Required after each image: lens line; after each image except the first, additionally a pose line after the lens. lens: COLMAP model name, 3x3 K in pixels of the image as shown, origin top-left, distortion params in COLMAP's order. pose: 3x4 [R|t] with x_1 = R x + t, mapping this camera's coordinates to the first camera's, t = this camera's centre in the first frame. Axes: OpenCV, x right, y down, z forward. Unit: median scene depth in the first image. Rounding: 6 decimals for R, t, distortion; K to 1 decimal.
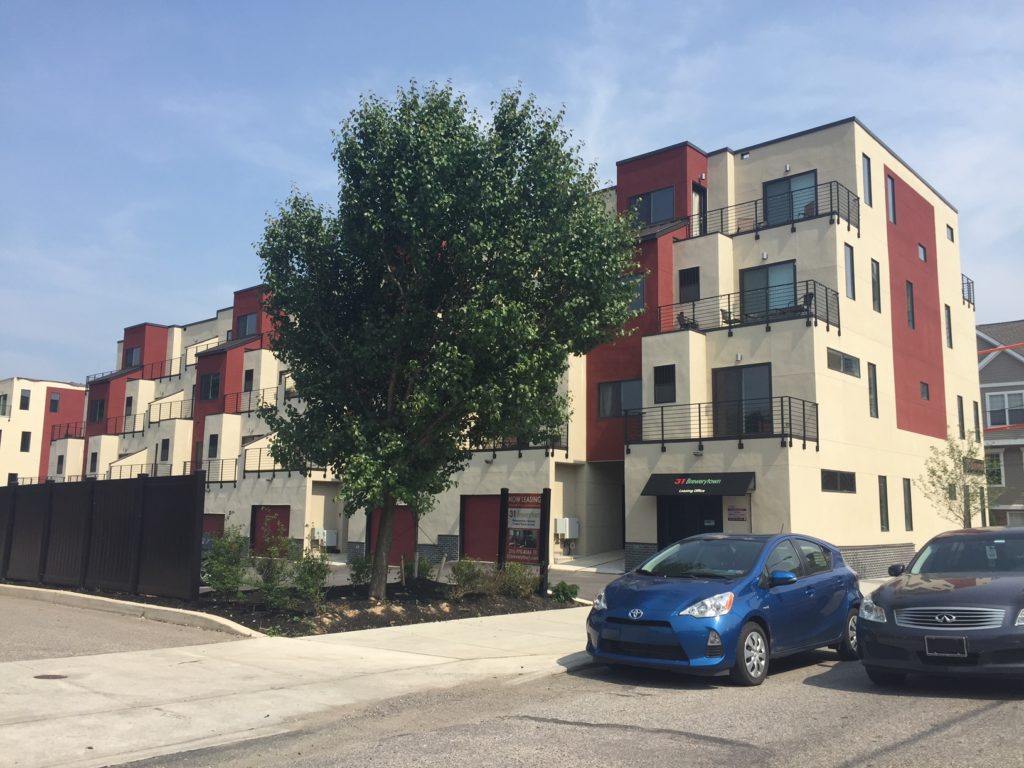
lens RADIAL K [[873.1, 0, 513.7], [0, 873.1, 377.7], [0, 0, 1]] dist [0.080185, -0.134627]
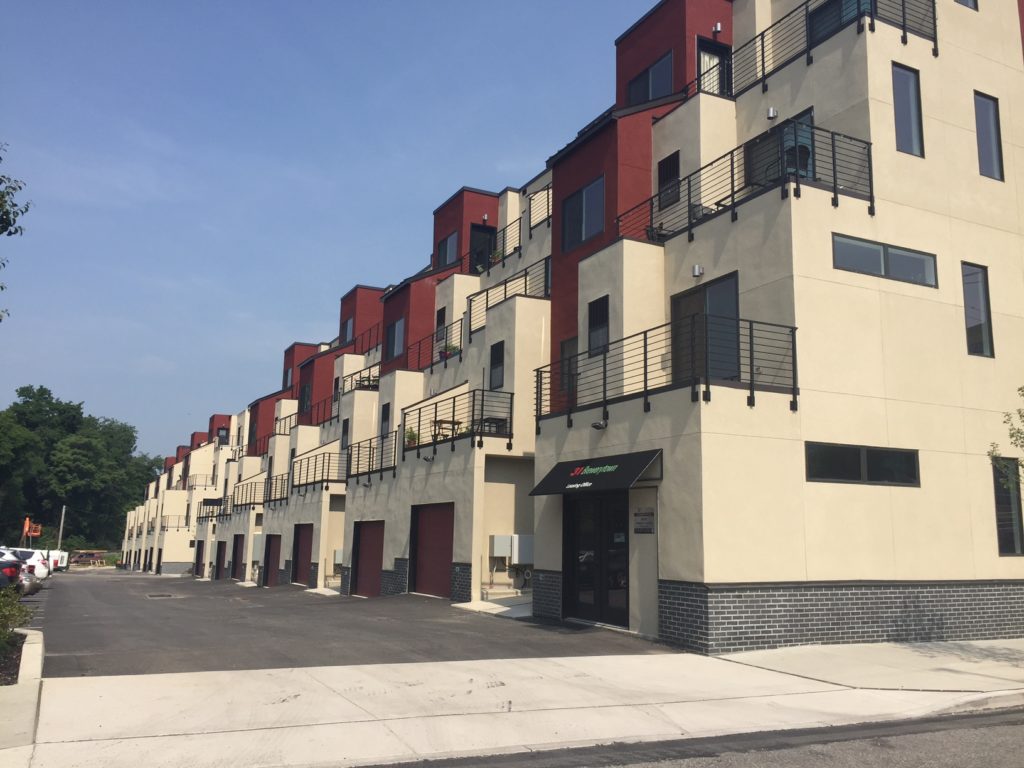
lens RADIAL K [[873.1, 0, 513.7], [0, 873.1, 377.7], [0, 0, 1]] dist [0.080185, -0.134627]
pose [[0.930686, -0.064715, -0.360049, 0.347451], [0.052825, 0.997687, -0.042778, 0.070153], [0.361985, 0.020794, 0.931952, 0.372486]]
